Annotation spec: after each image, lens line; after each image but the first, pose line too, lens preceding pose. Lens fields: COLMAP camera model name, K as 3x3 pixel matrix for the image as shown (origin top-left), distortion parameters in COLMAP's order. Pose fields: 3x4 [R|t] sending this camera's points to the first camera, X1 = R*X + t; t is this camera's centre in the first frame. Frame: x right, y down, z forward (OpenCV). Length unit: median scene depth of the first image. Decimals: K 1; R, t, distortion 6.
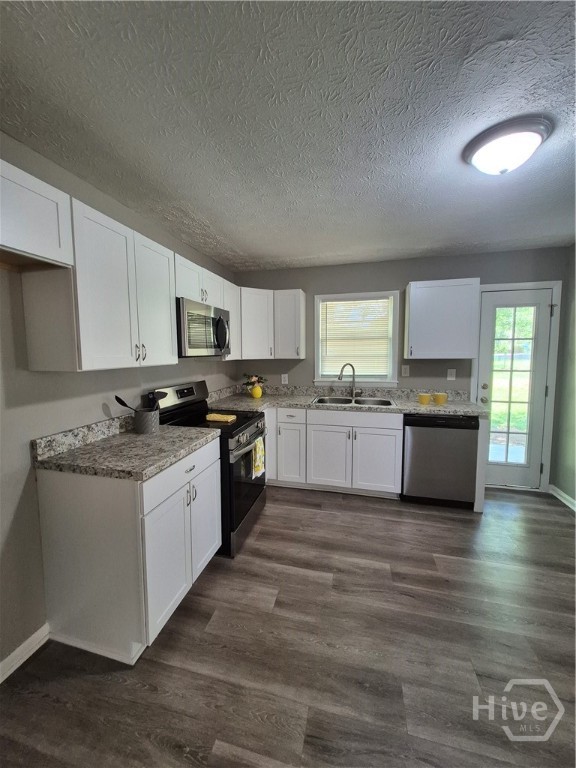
lens RADIAL K [[300.6, 0, 276.8], [0, 300.6, 377.7], [0, 0, 1]] dist [0.002970, -0.000184]
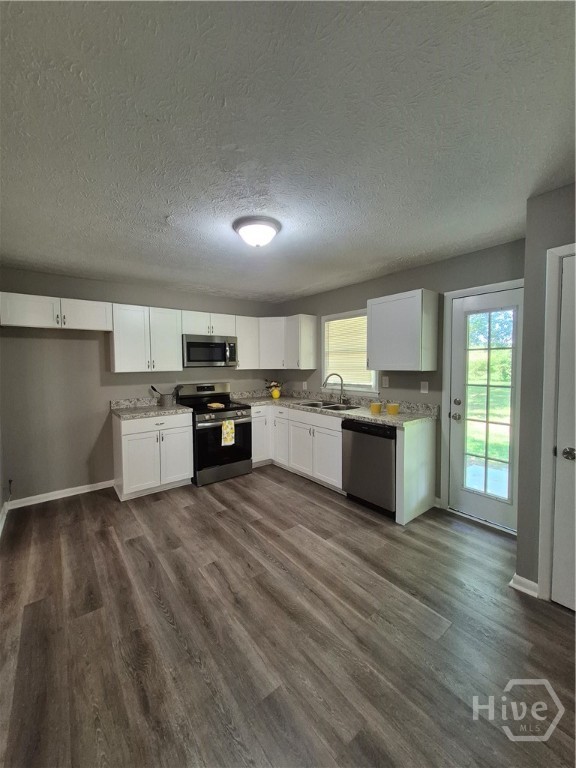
lens RADIAL K [[300.6, 0, 276.8], [0, 300.6, 377.7], [0, 0, 1]] dist [0.002970, -0.000184]
pose [[0.788098, 0.028882, -0.614872, 0.850527], [-0.049616, 0.998629, -0.016686, -0.001443], [0.613547, 0.043658, 0.788451, -0.053095]]
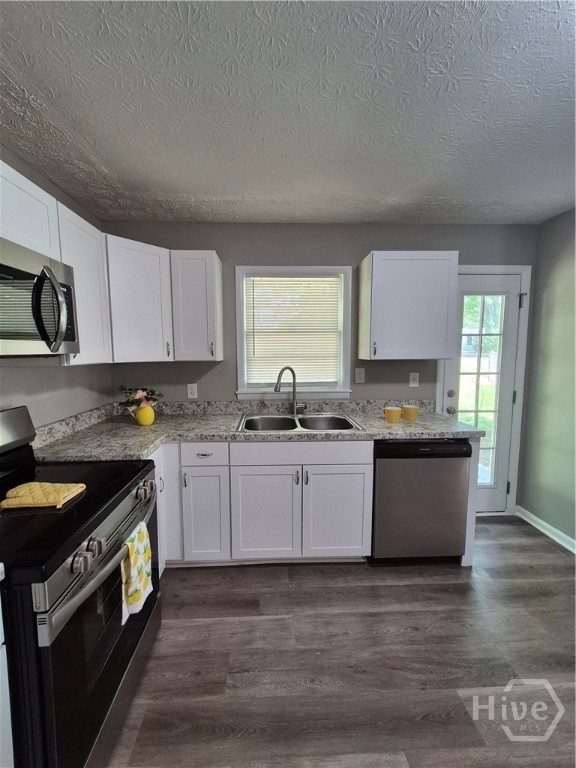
lens RADIAL K [[300.6, 0, 276.8], [0, 300.6, 377.7], [0, 0, 1]] dist [0.002970, -0.000184]
pose [[0.957190, -0.023812, 0.288478, 0.016820], [0.023699, 0.999712, 0.003884, -0.028150], [-0.288487, 0.003119, 0.957479, 0.381257]]
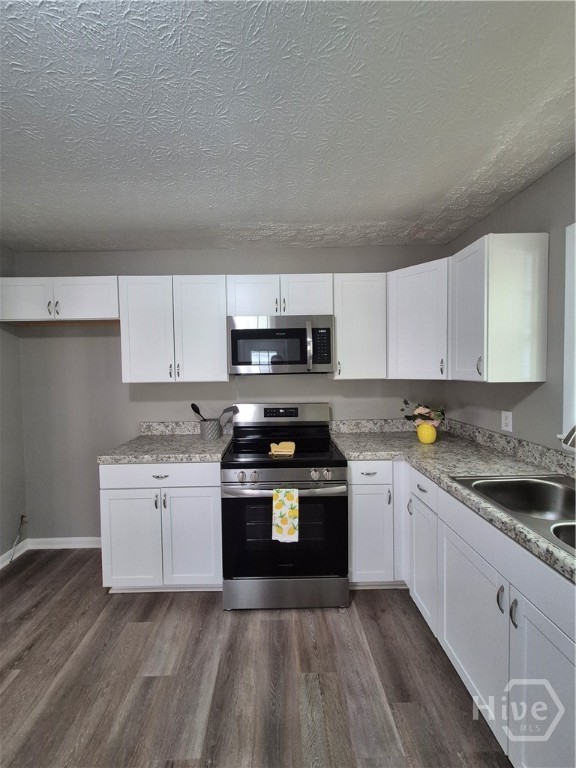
lens RADIAL K [[300.6, 0, 276.8], [0, 300.6, 377.7], [0, 0, 1]] dist [0.002970, -0.000184]
pose [[0.268536, 0.030717, -0.962780, 0.491257], [-0.070351, 0.997448, 0.012201, -0.056608], [0.960697, 0.064456, 0.270012, 0.610346]]
